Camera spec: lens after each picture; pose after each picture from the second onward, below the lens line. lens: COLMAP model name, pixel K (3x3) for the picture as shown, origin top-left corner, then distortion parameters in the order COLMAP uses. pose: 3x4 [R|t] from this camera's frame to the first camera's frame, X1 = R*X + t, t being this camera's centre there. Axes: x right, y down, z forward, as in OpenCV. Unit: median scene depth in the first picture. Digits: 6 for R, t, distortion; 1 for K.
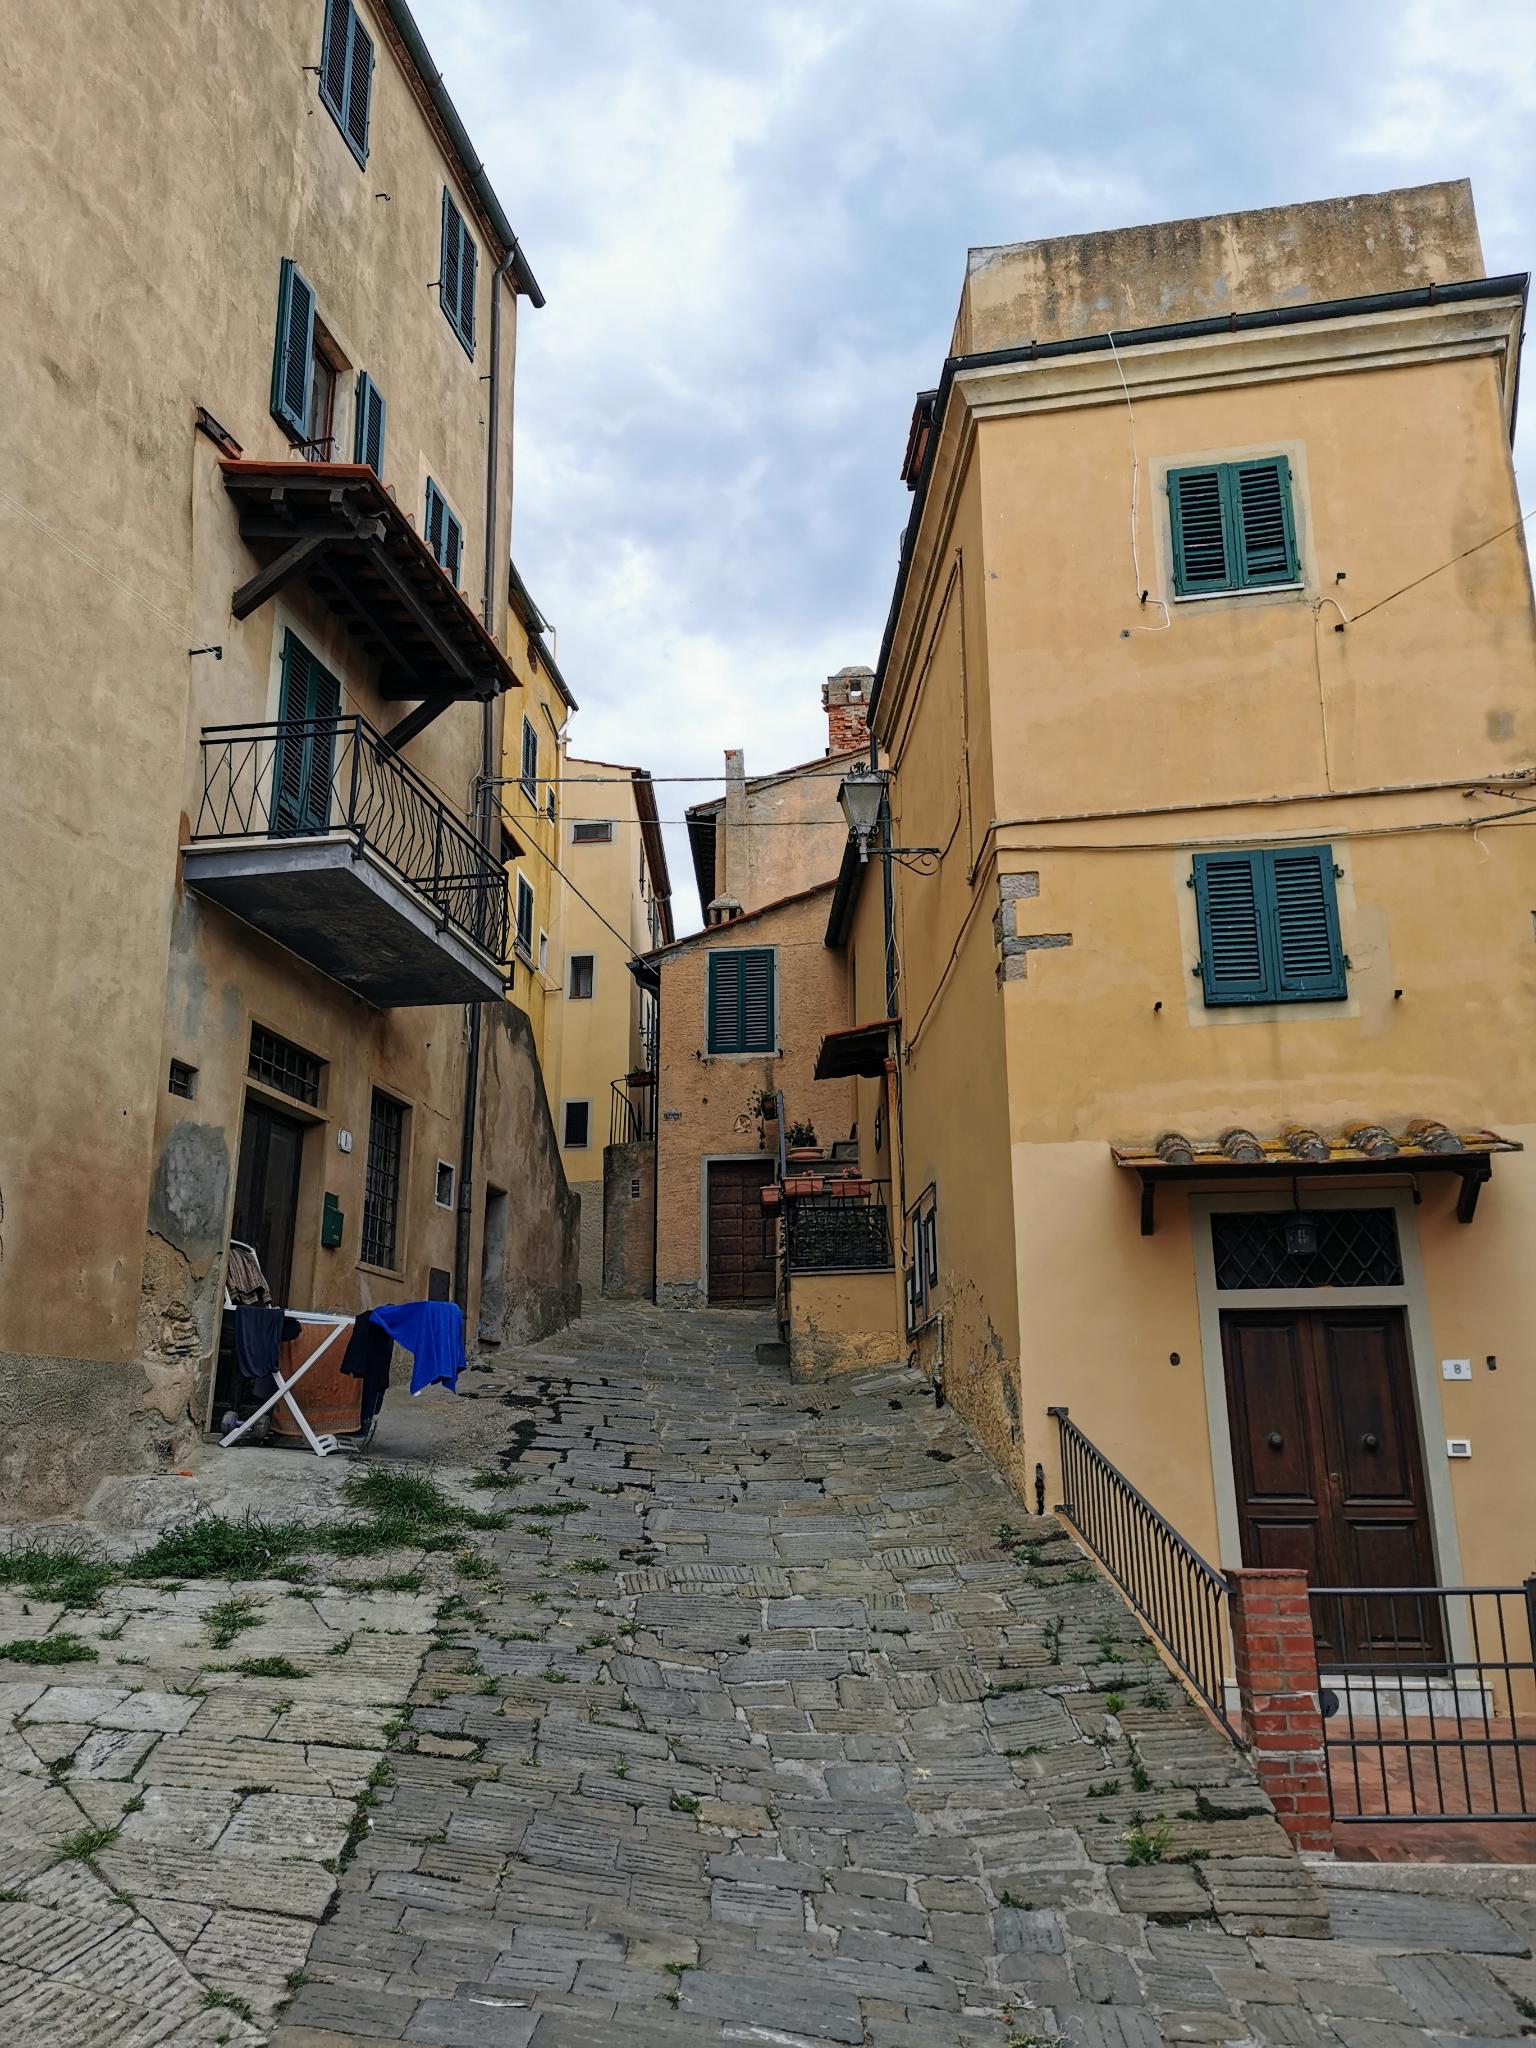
lens RADIAL K [[1609.0, 0, 768.0], [0, 1609.0, 1024.0], [0, 0, 1]] dist [0.002540, 0.001920]
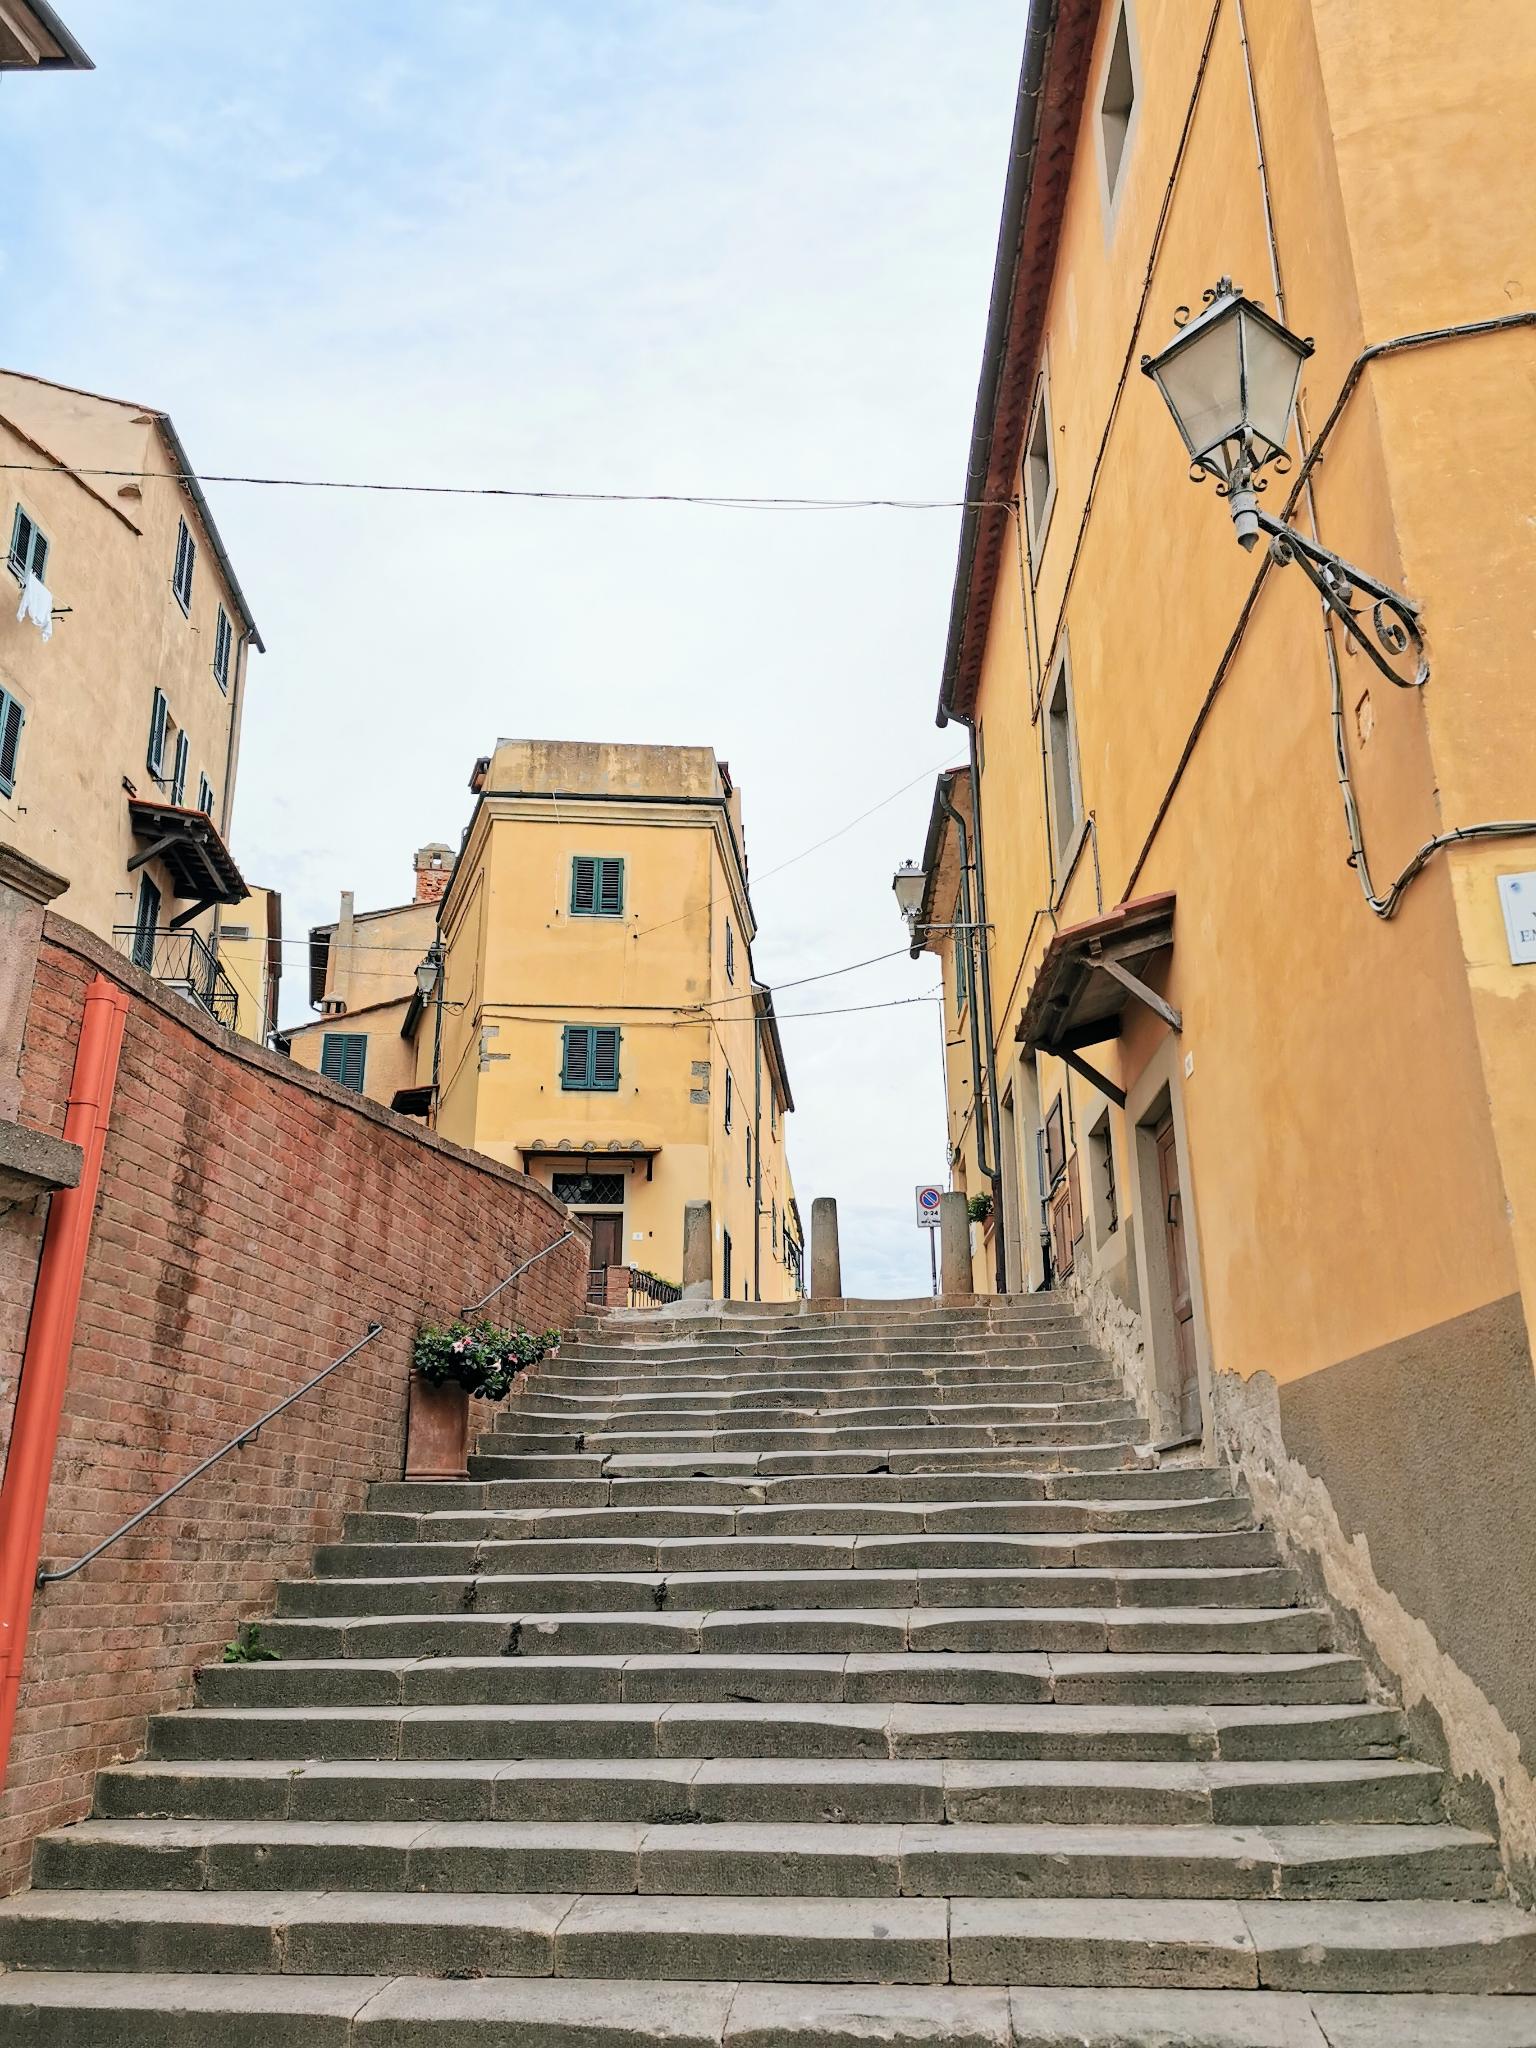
lens RADIAL K [[1582.6, 0, 822.4], [0, 1582.6, 1029.3], [0, 0, 1]] dist [0.005985, -0.001020]
pose [[0.952087, 0.087957, 0.292907, -0.053162], [-0.074974, 0.995652, -0.055284, 0.001170], [-0.296496, 0.030675, 0.954541, -1.238159]]
